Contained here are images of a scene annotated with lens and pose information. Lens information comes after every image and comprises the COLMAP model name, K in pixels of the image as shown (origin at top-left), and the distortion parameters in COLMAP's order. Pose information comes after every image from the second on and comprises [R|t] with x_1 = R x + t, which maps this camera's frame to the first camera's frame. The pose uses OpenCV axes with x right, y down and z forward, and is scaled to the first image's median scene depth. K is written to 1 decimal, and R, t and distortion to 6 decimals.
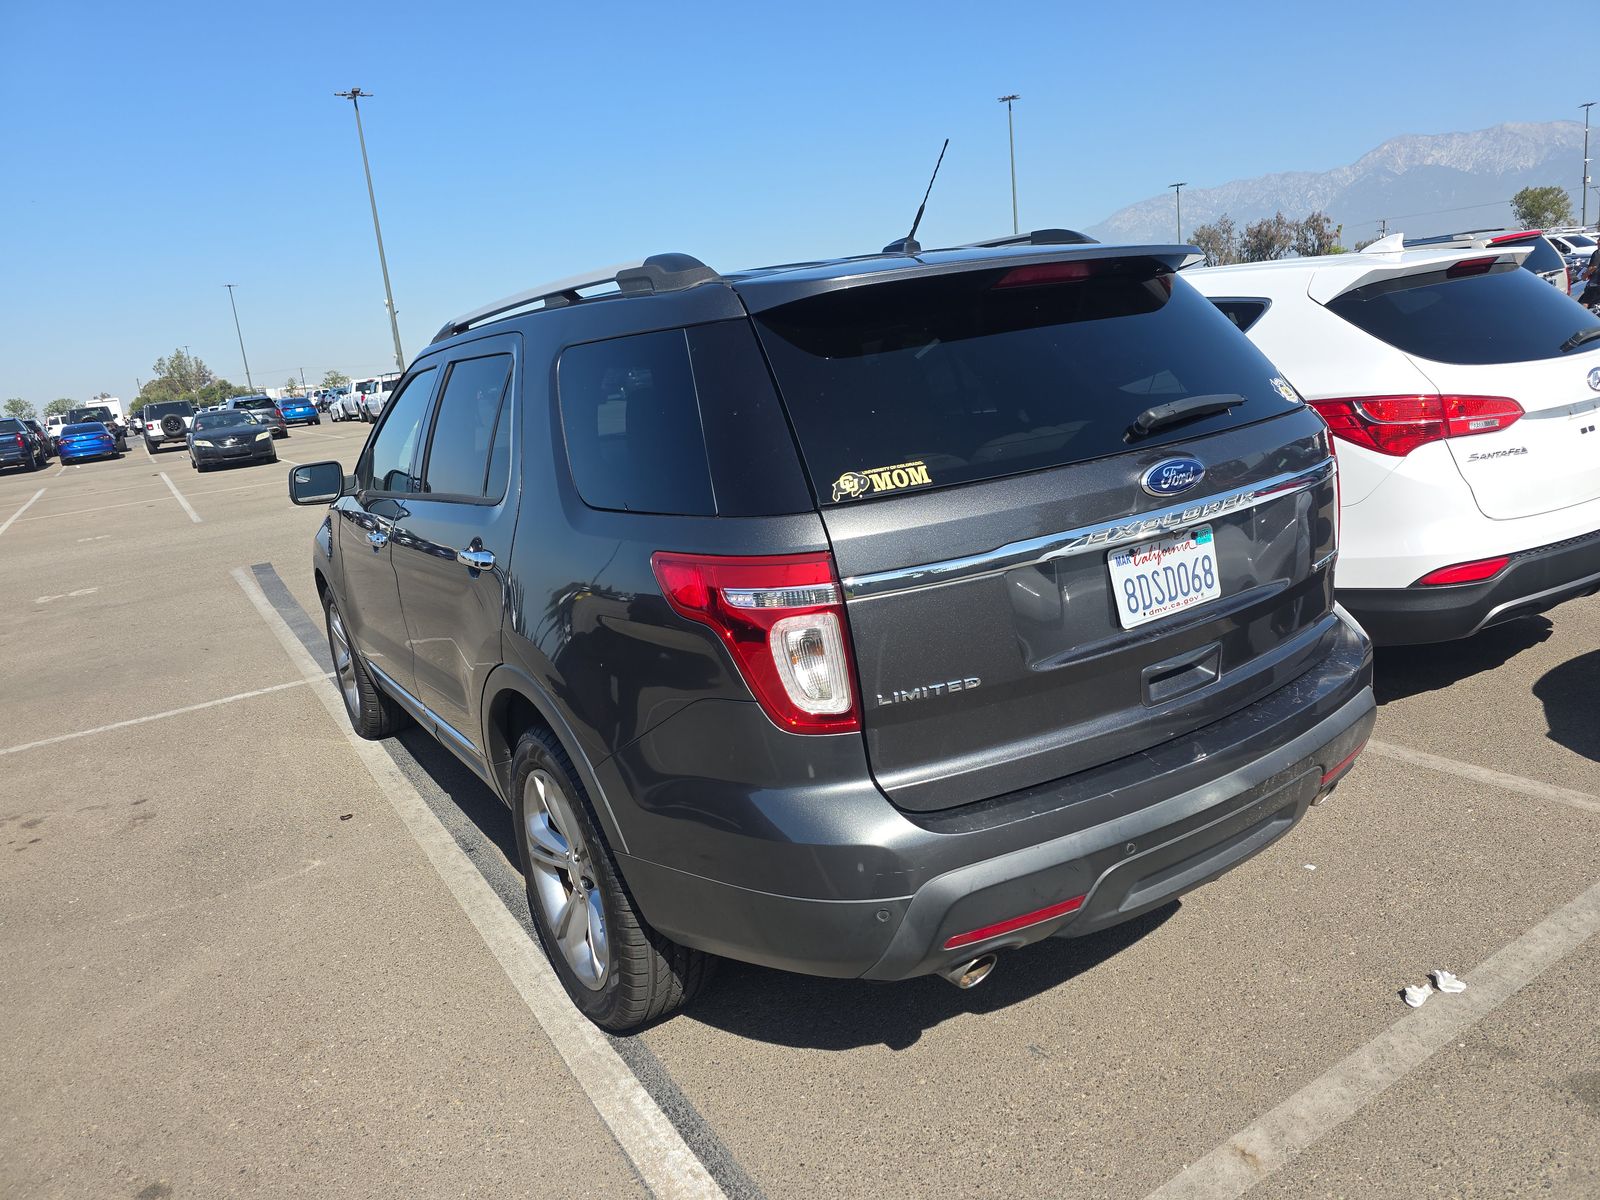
lens RADIAL K [[1087.2, 0, 786.4], [0, 1087.2, 597.0], [0, 0, 1]] dist [0.084602, -0.083813]
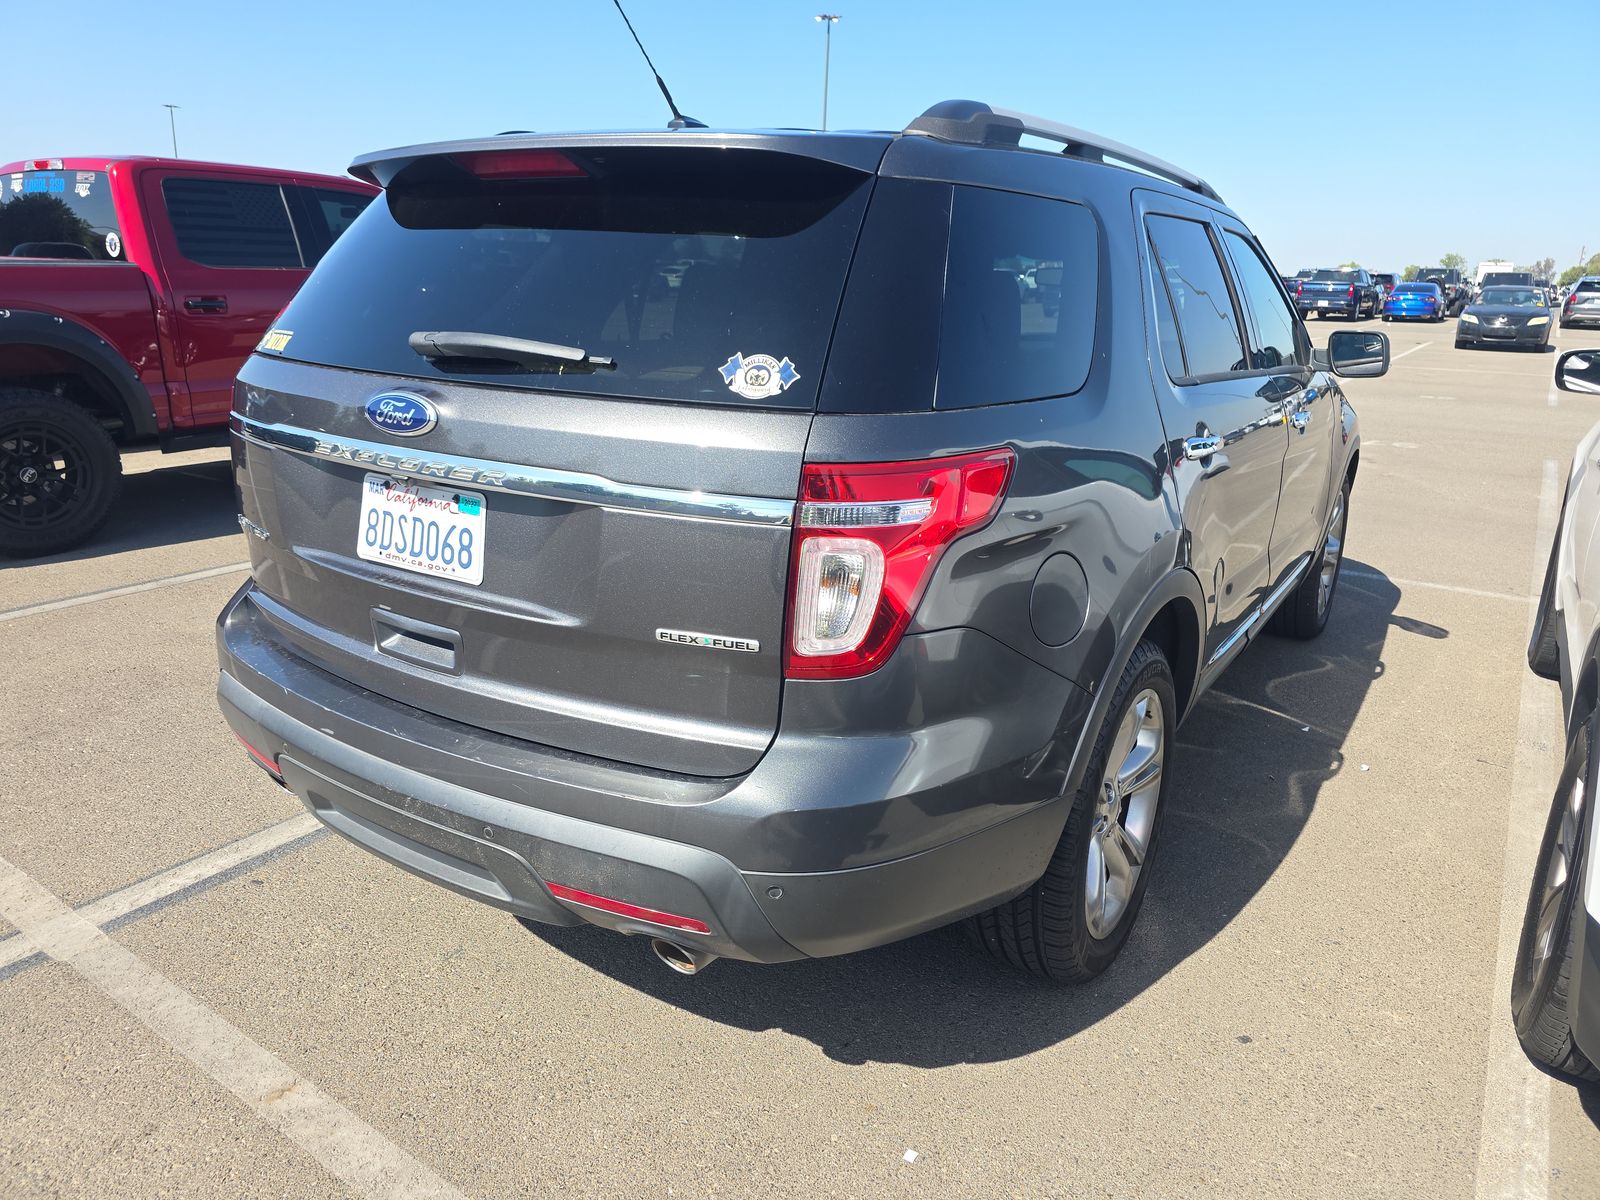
lens RADIAL K [[1087.2, 0, 786.4], [0, 1087.2, 597.0], [0, 0, 1]] dist [0.084602, -0.083813]
pose [[0.390474, 0.375696, -0.840466, 1.204399], [-0.273862, 0.919013, 0.283574, -0.294039], [0.878937, 0.119444, 0.461739, 0.849525]]
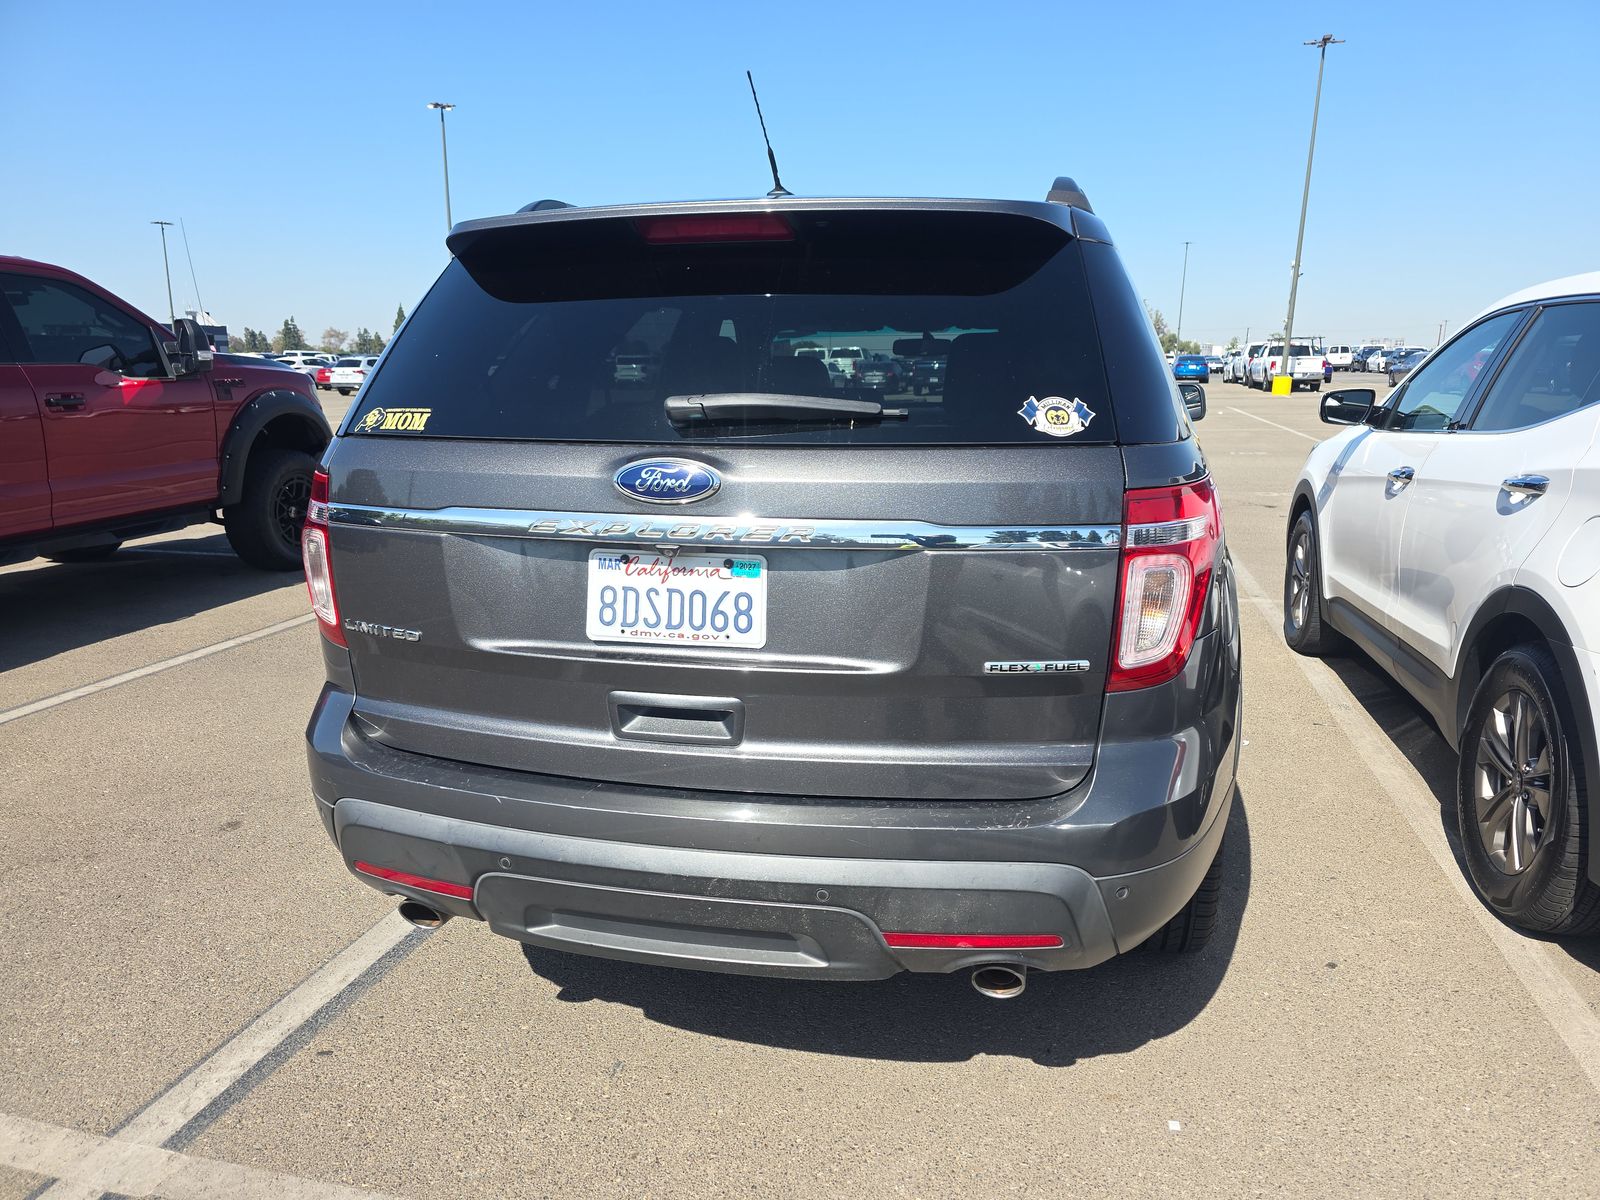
lens RADIAL K [[1077.5, 0, 816.8], [0, 1077.5, 624.1], [0, 0, 1]] dist [0.083465, -0.077937]
pose [[0.694064, 0.271243, -0.666860, 0.968502], [-0.232478, 0.961125, 0.148972, -0.148020], [0.681344, 0.051635, 0.730140, 0.464617]]
